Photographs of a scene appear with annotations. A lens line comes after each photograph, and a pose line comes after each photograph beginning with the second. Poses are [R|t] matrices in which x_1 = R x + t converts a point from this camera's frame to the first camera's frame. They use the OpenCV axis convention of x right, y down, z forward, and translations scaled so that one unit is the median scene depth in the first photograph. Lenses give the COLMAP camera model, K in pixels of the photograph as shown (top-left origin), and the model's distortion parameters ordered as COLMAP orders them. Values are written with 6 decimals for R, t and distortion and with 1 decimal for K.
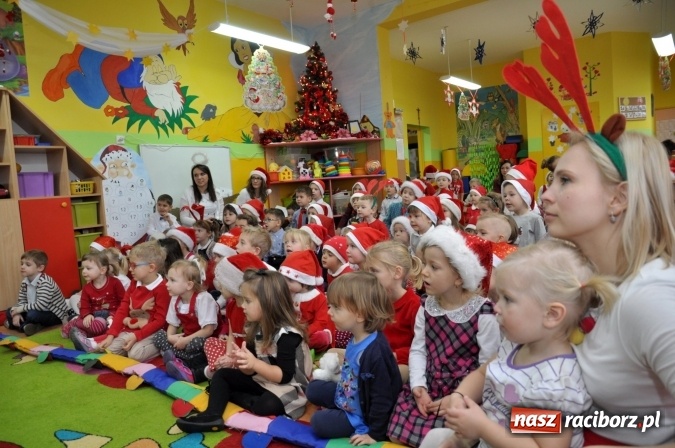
lens RADIAL K [[474.9, 0, 331.8], [0, 474.9, 233.7], [0, 0, 1]] dist [-0.131299, 0.079207]
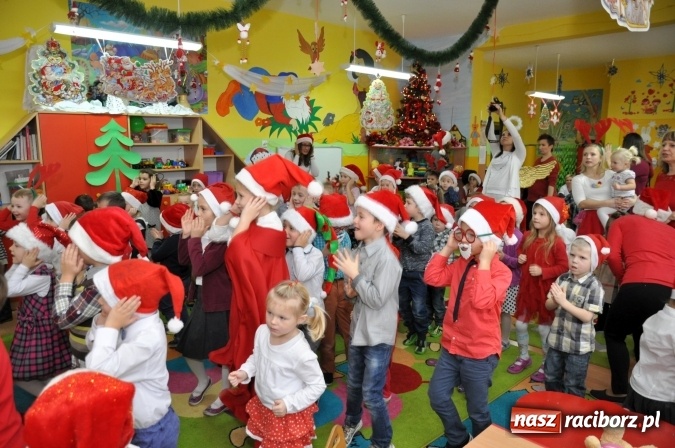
lens RADIAL K [[477.5, 0, 331.8], [0, 477.5, 234.0], [0, 0, 1]] dist [-0.132660, 0.085634]
pose [[0.983260, 0.104761, -0.149080, -0.035653], [-0.089152, 0.990167, 0.107803, -0.098606], [0.158908, -0.092708, 0.982931, -0.288168]]
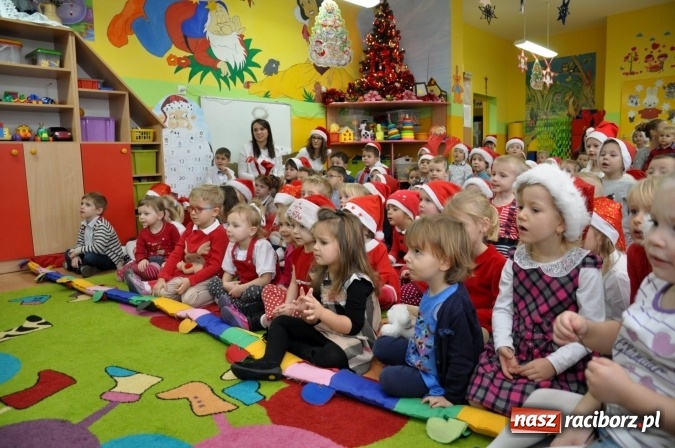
lens RADIAL K [[474.9, 0, 331.8], [0, 474.9, 233.7], [0, 0, 1]] dist [-0.131299, 0.079207]
pose [[0.992744, 0.061070, -0.103583, -0.017573], [-0.055424, 0.996861, 0.056533, 0.024717], [0.106710, -0.050382, 0.993013, 0.032807]]
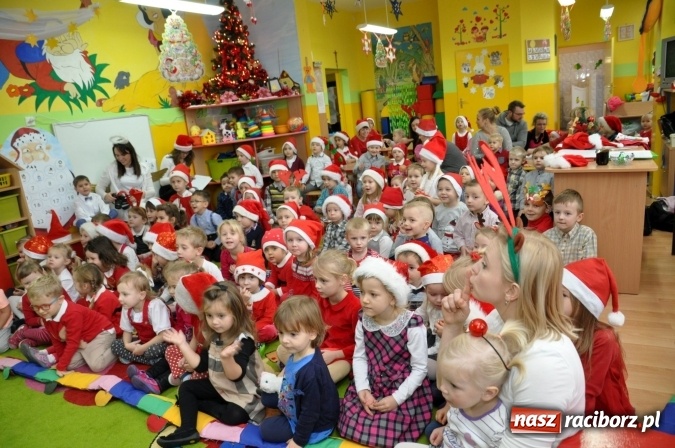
lens RADIAL K [[474.9, 0, 331.8], [0, 474.9, 233.7], [0, 0, 1]] dist [-0.131299, 0.079207]
pose [[0.984401, -0.083138, 0.155055, -0.014121], [0.058260, 0.985624, 0.158593, -0.078273], [-0.166011, -0.147086, 0.975093, -0.030772]]
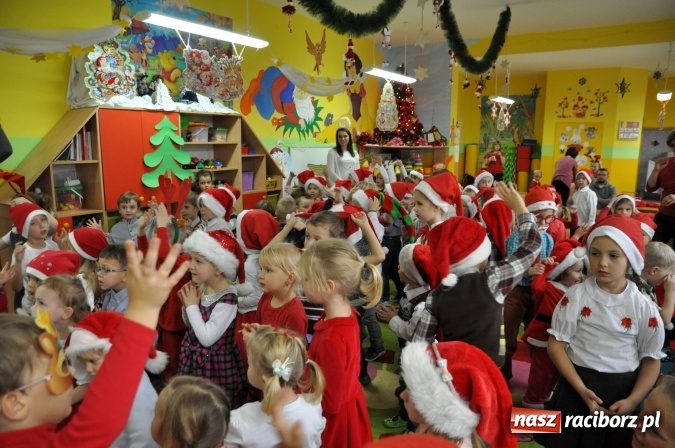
lens RADIAL K [[477.5, 0, 331.8], [0, 477.5, 234.0], [0, 0, 1]] dist [-0.132660, 0.085634]
pose [[0.994751, 0.063065, 0.080580, -0.356581], [-0.070347, 0.993365, 0.090981, -0.071451], [-0.074308, -0.096172, 0.992587, -0.333405]]
